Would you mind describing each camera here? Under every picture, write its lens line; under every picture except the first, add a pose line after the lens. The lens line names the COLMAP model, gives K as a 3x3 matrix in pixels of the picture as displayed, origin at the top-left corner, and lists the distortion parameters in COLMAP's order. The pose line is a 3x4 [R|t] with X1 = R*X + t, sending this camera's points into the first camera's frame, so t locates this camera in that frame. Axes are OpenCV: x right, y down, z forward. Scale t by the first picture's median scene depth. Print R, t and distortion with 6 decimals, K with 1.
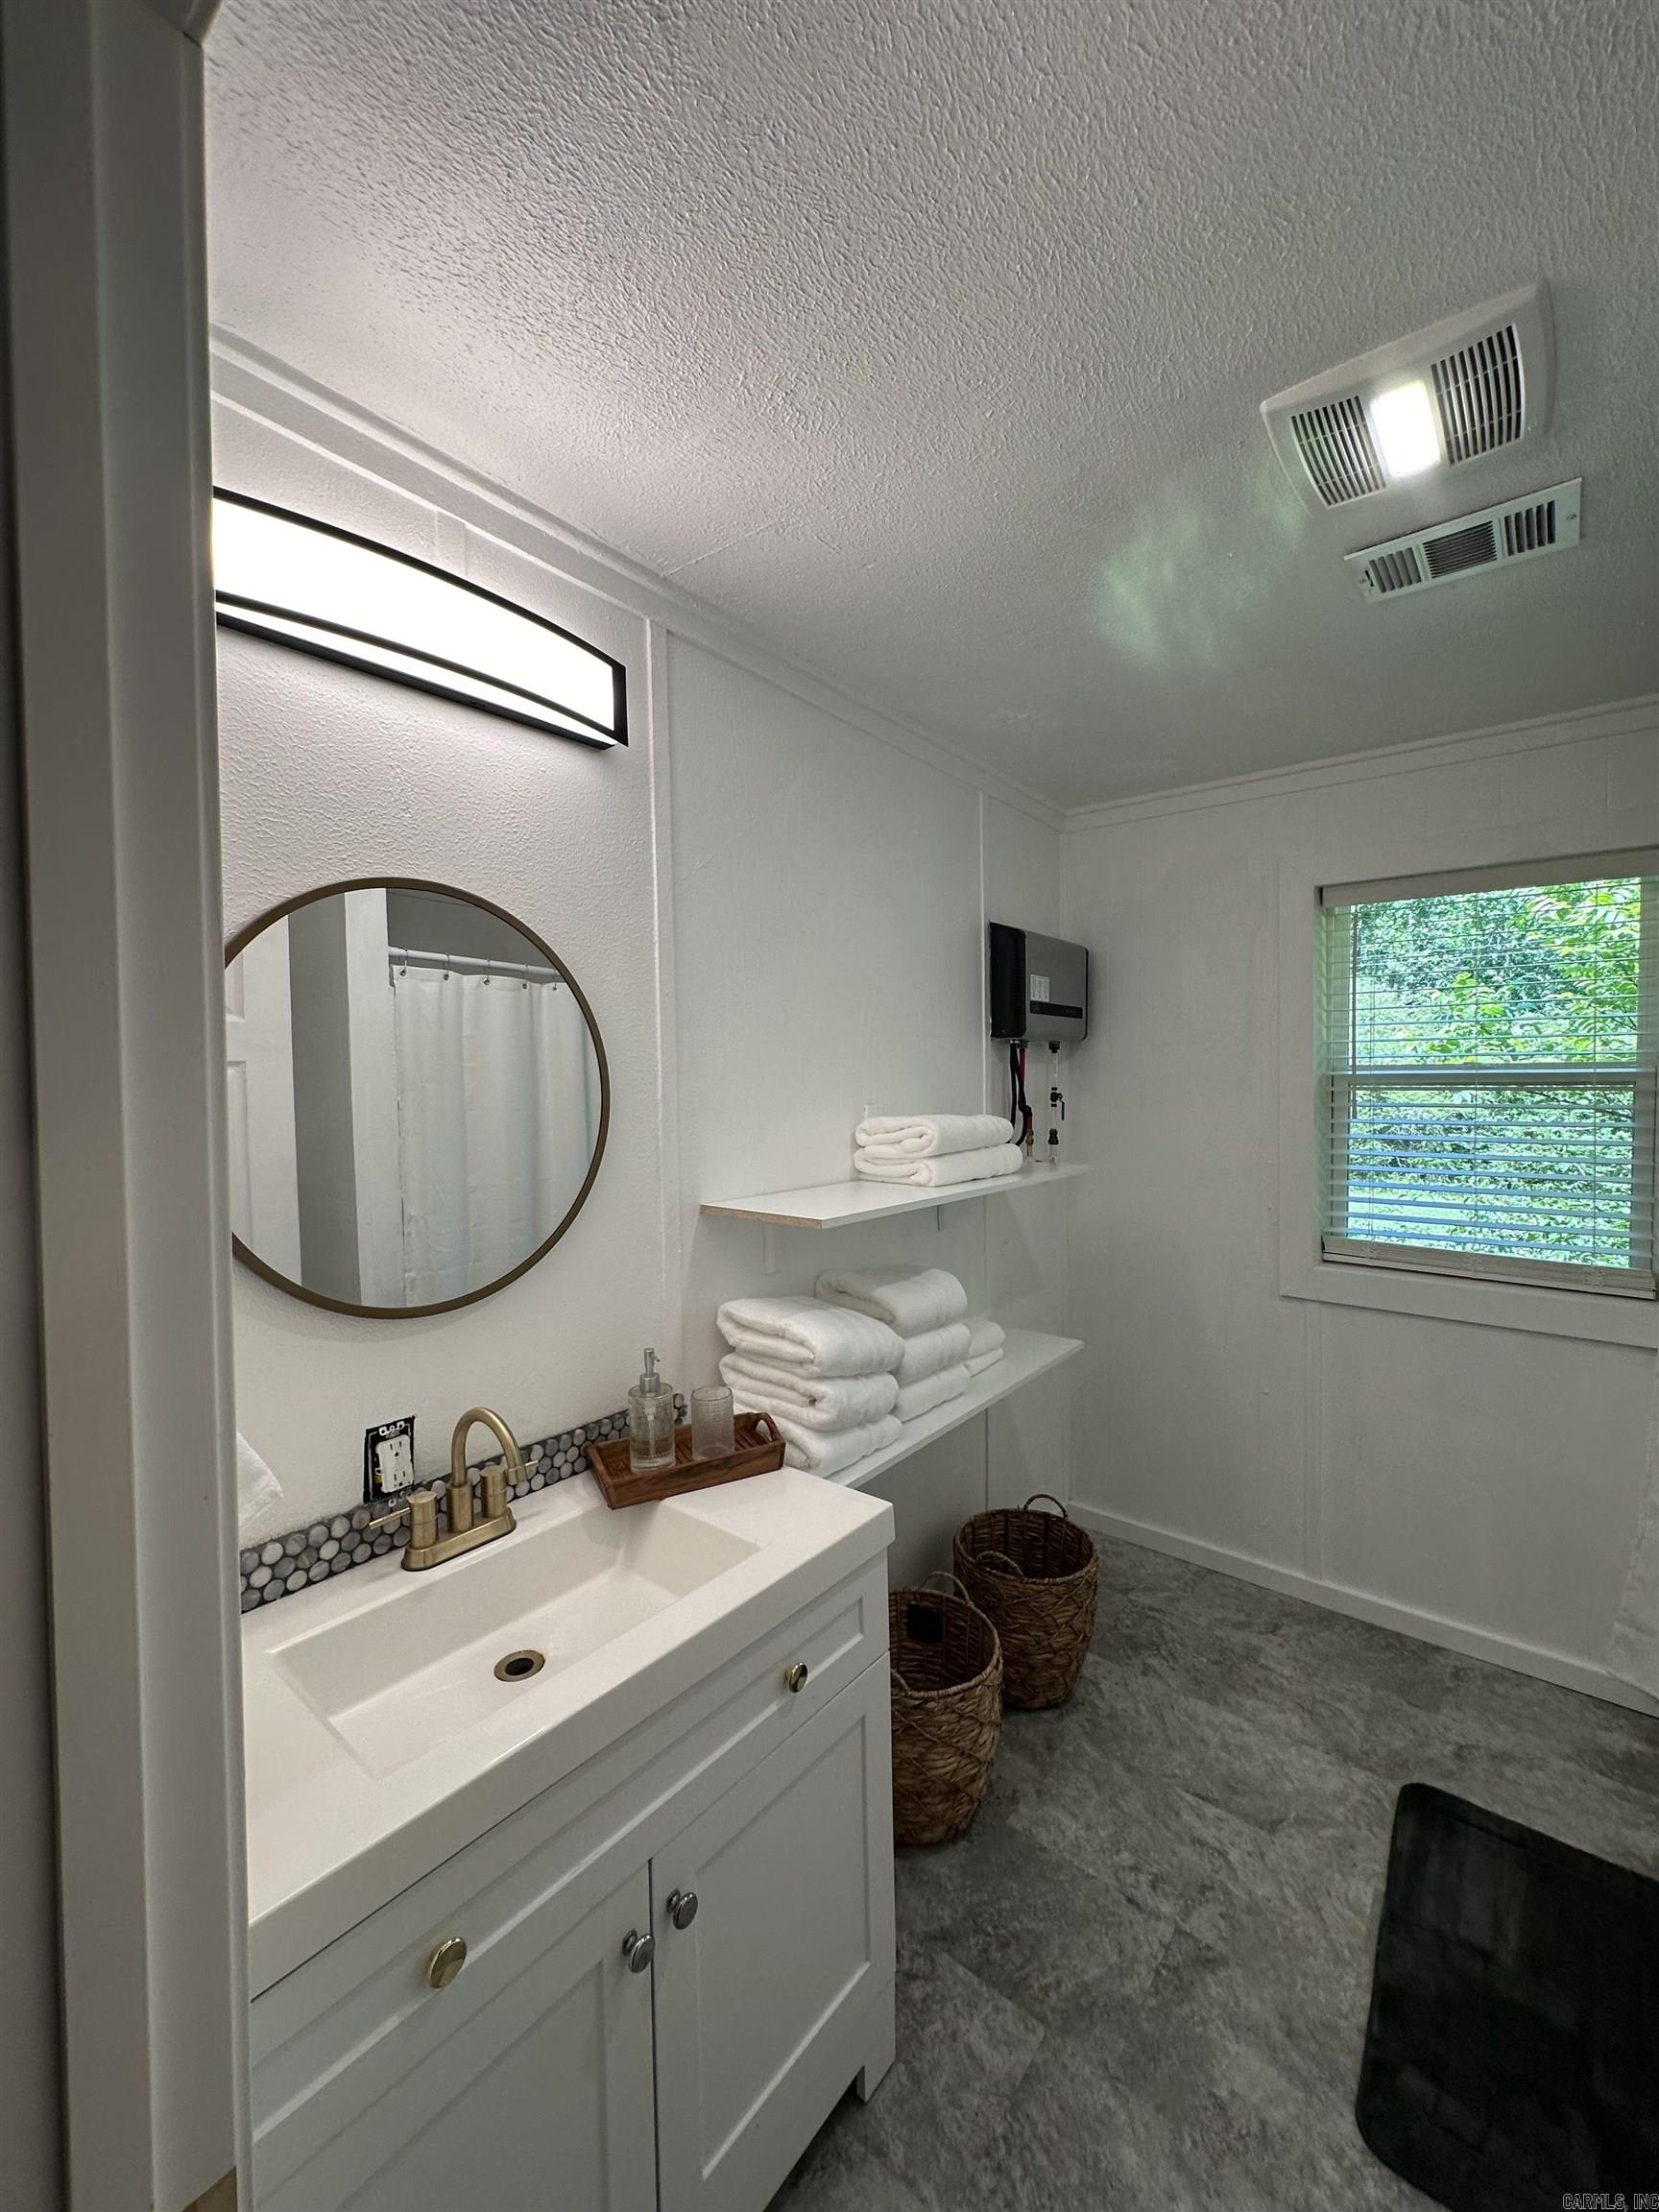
lens RADIAL K [[883.2, 0, 818.5], [0, 883.2, 1115.3], [0, 0, 1]] dist [-0.002606, 0.000617]
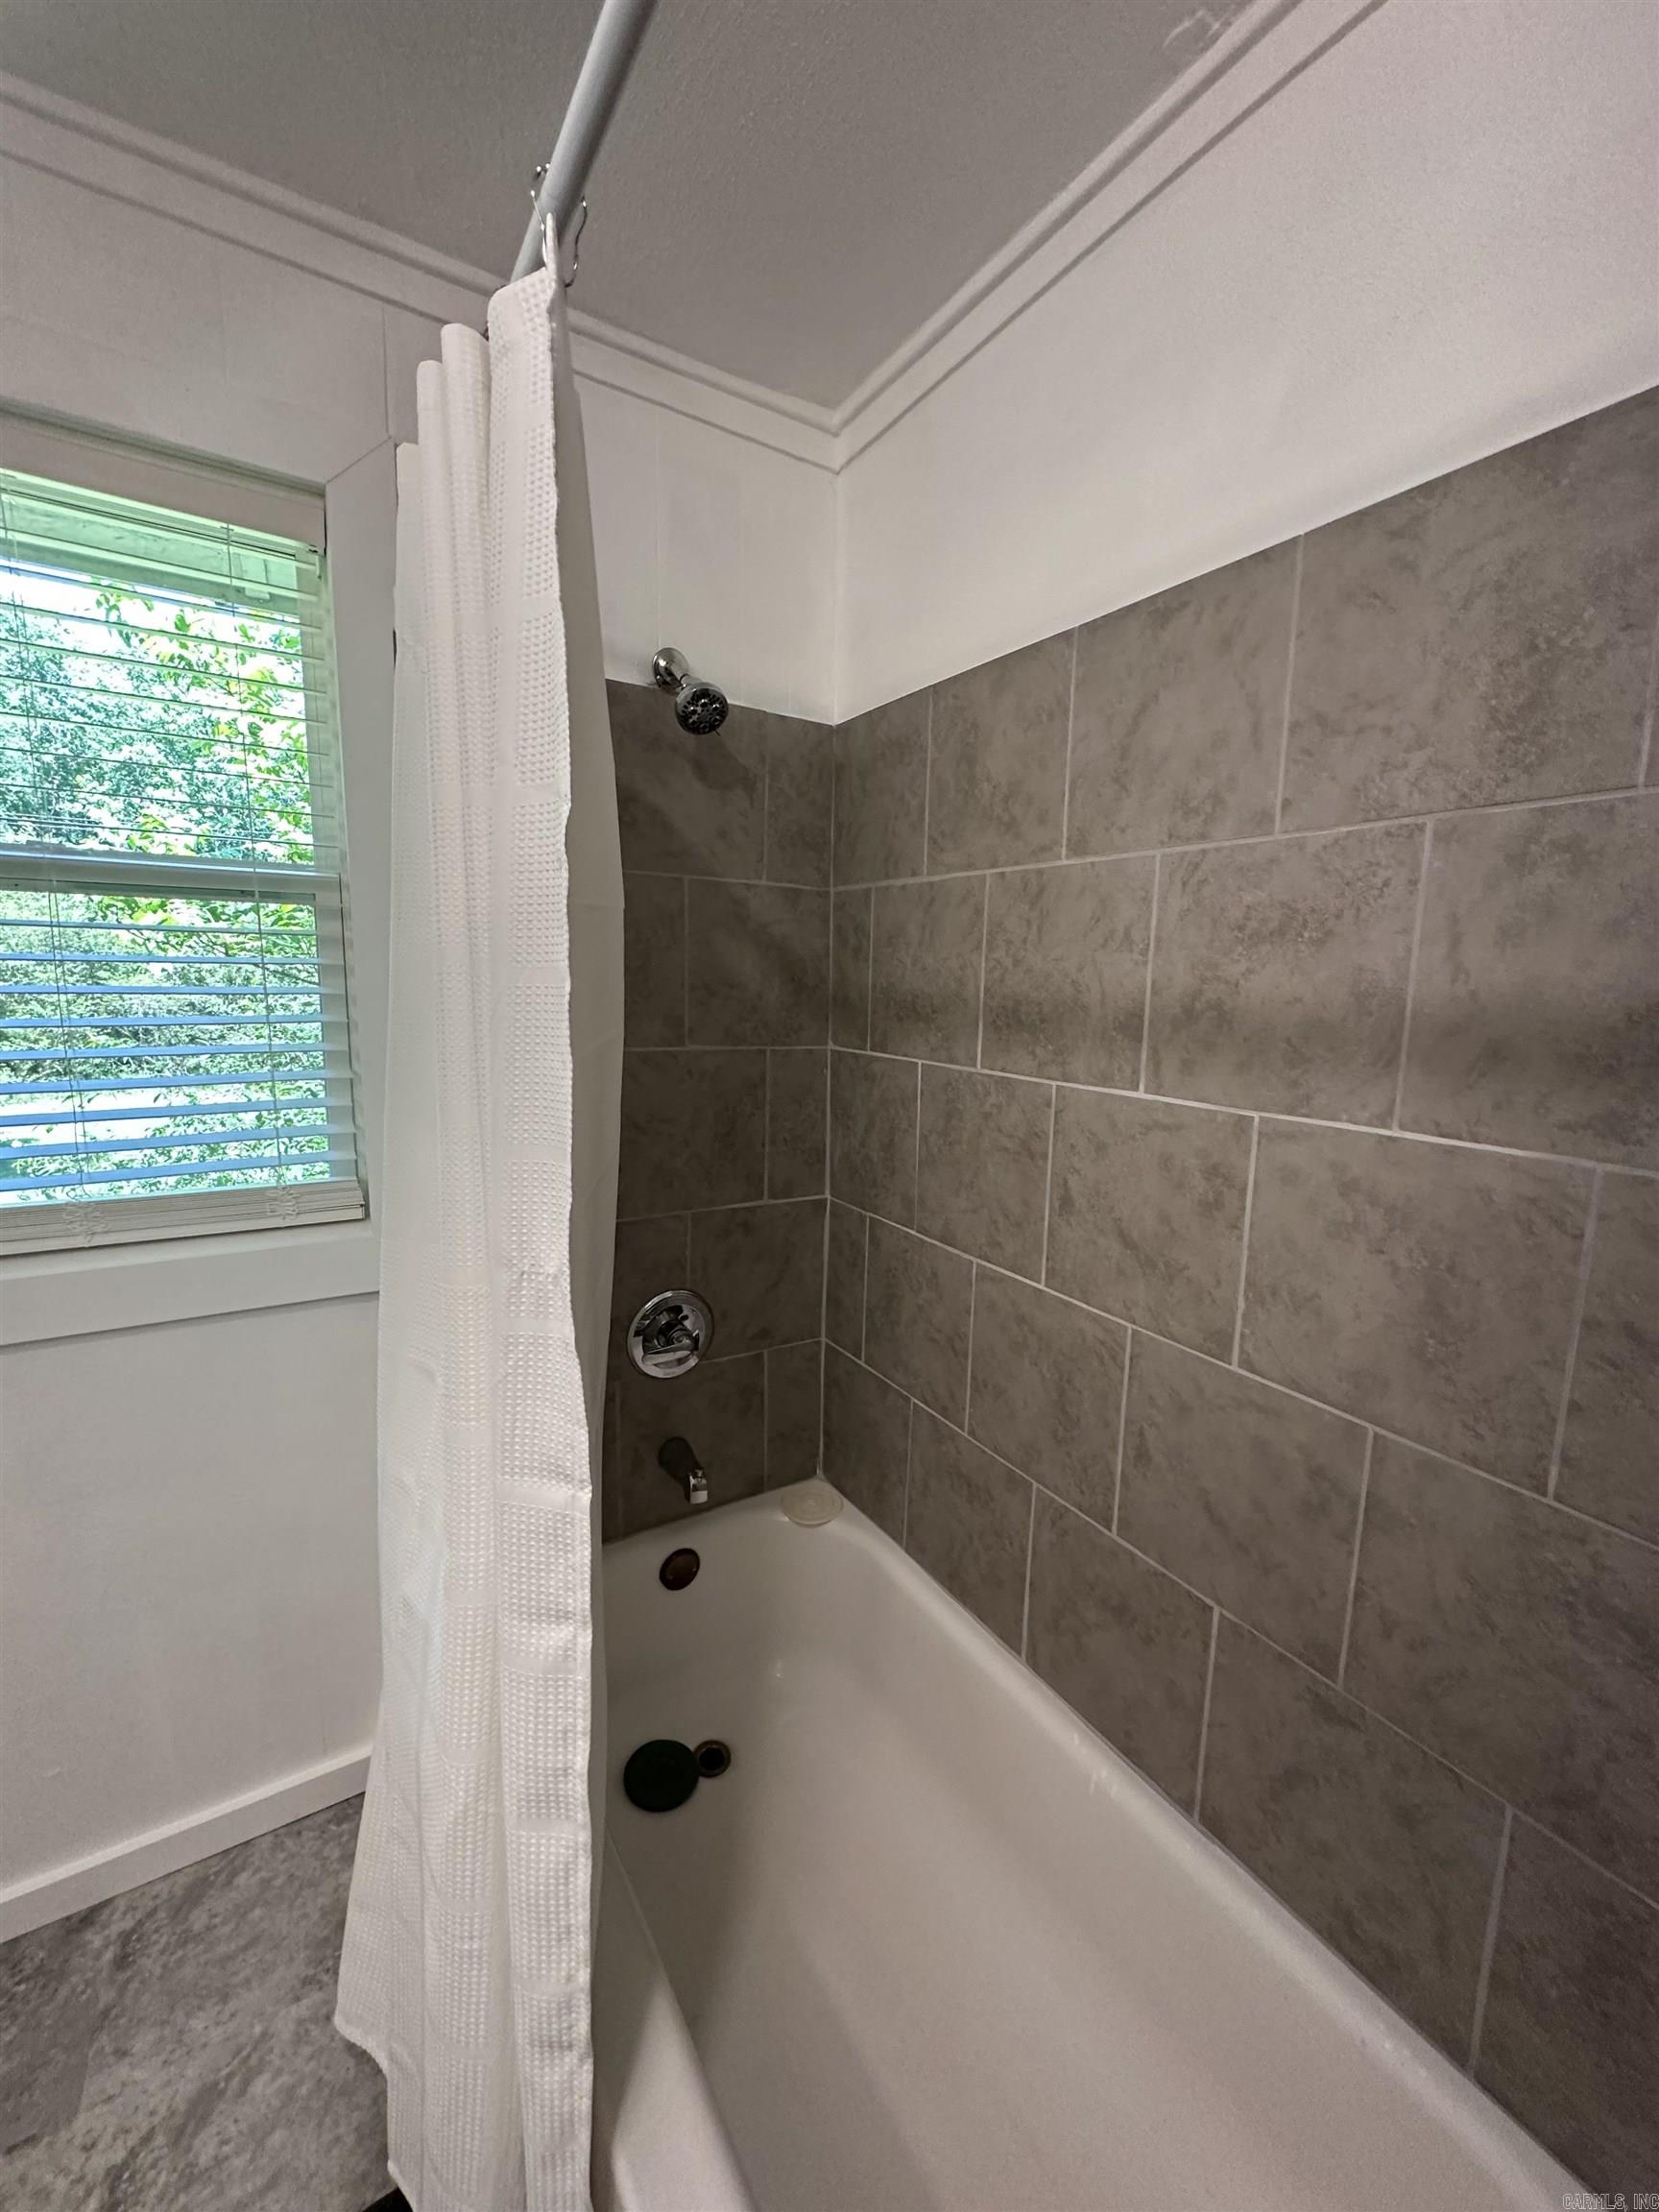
lens RADIAL K [[883.2, 0, 822.2], [0, 883.2, 1111.1], [0, 0, 1]] dist [-0.002606, 0.000617]
pose [[0.323095, -0.115730, 0.939264, 0.318899], [0.005208, 0.992697, 0.120522, 0.032691], [-0.946352, -0.034048, 0.321338, 0.330822]]
